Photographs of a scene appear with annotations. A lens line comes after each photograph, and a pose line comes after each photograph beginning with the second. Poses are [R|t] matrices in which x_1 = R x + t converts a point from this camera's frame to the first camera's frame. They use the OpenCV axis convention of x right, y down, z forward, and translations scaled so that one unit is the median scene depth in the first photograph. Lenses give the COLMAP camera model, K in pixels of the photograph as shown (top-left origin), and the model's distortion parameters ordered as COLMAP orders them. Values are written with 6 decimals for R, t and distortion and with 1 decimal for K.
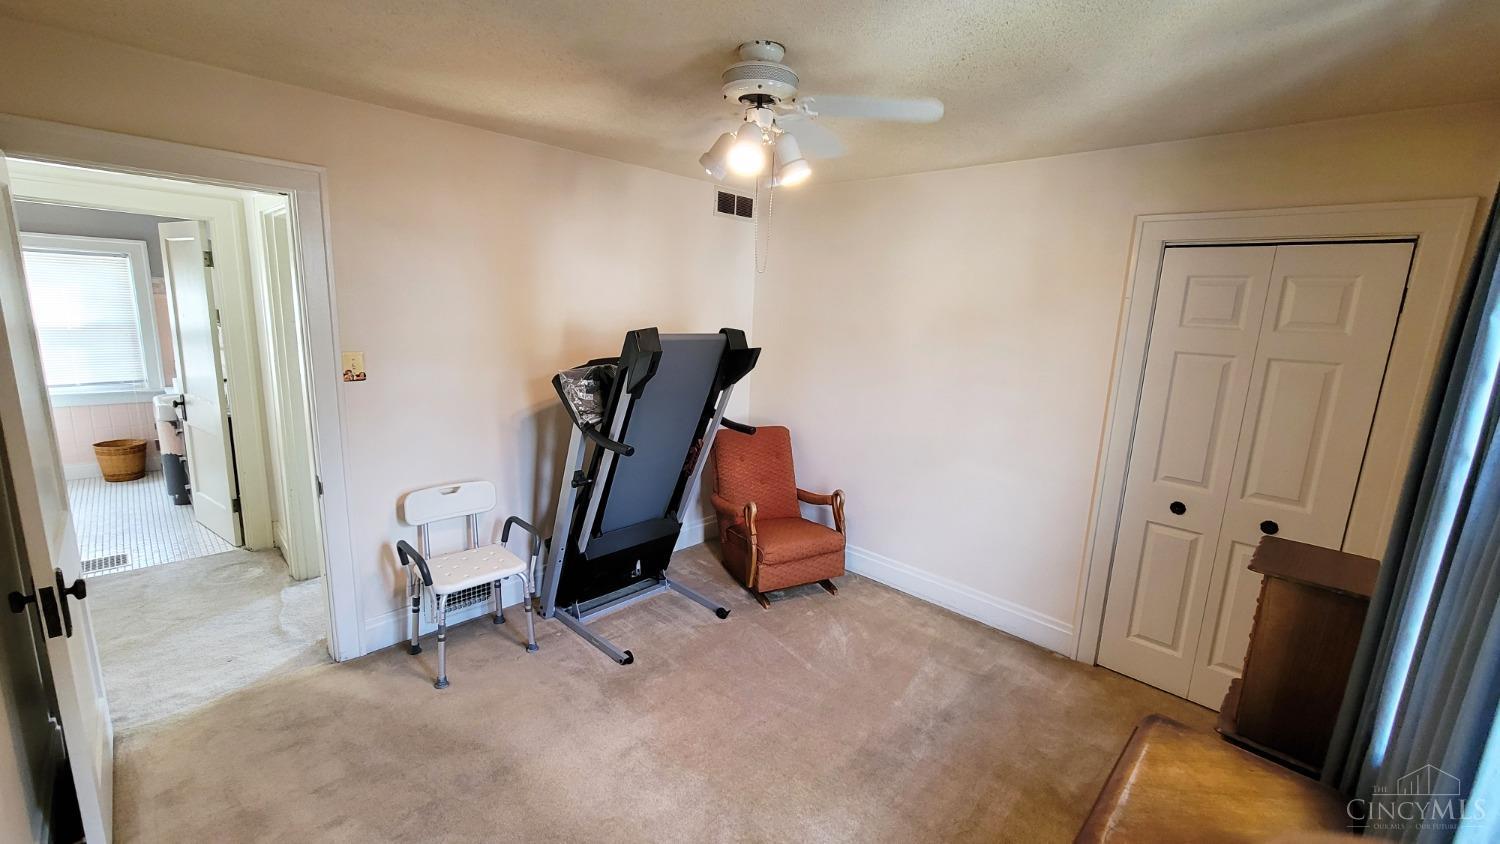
lens RADIAL K [[609.6, 0, 750.4], [0, 609.6, 423.9], [0, 0, 1]] dist [-0.000168, -0.000005]
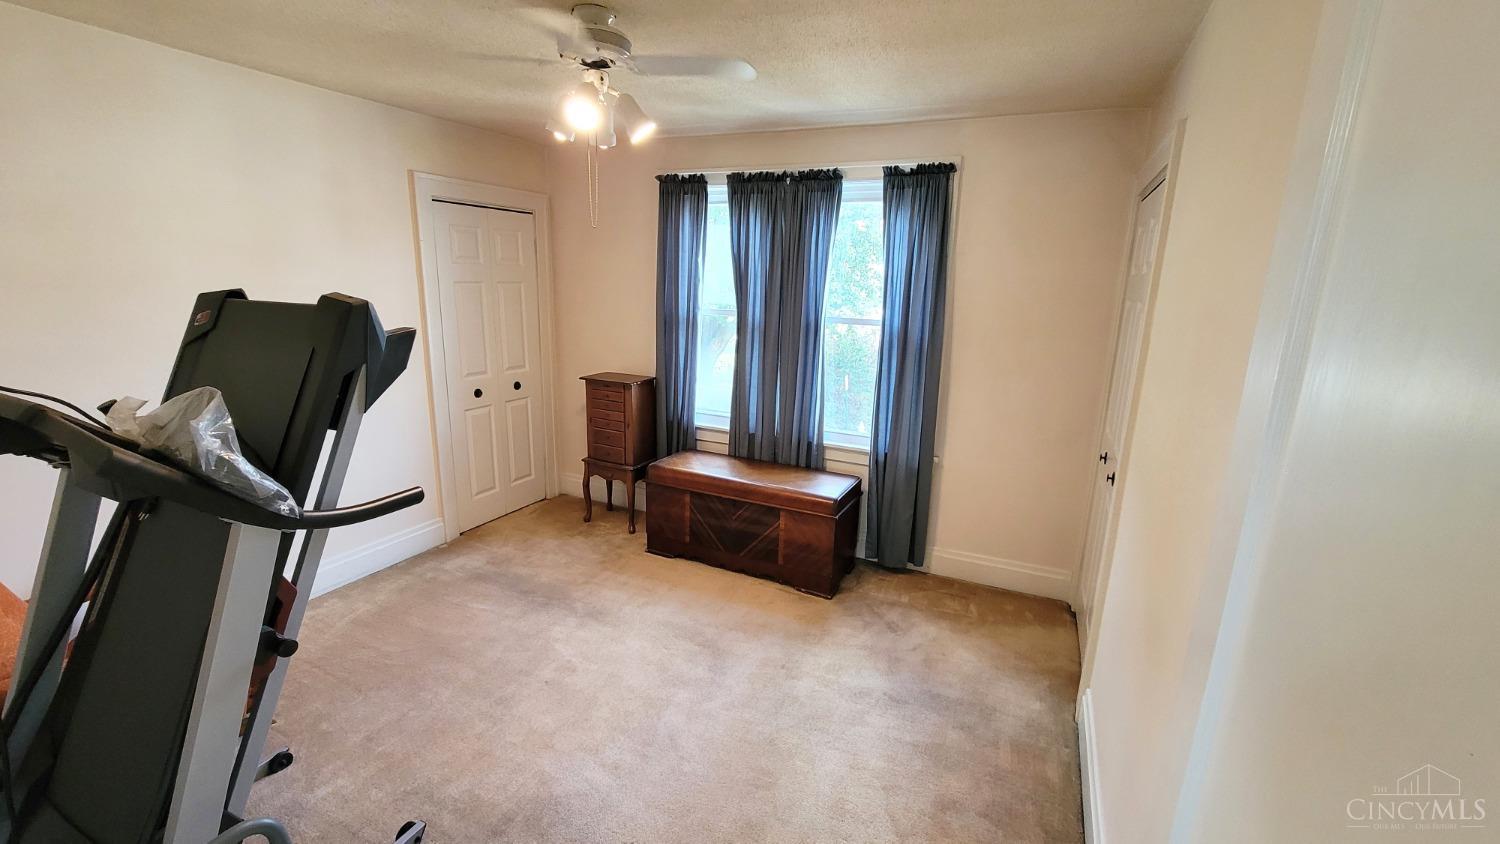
lens RADIAL K [[609.6, 0, 752.2], [0, 609.6, 420.6], [0, 0, 1]] dist [-0.000168, -0.000005]
pose [[-0.309865, -0.263287, 0.913600, -0.783016], [0.137824, 0.938306, 0.317153, -0.159007], [-0.940738, 0.224191, -0.254461, 0.760905]]
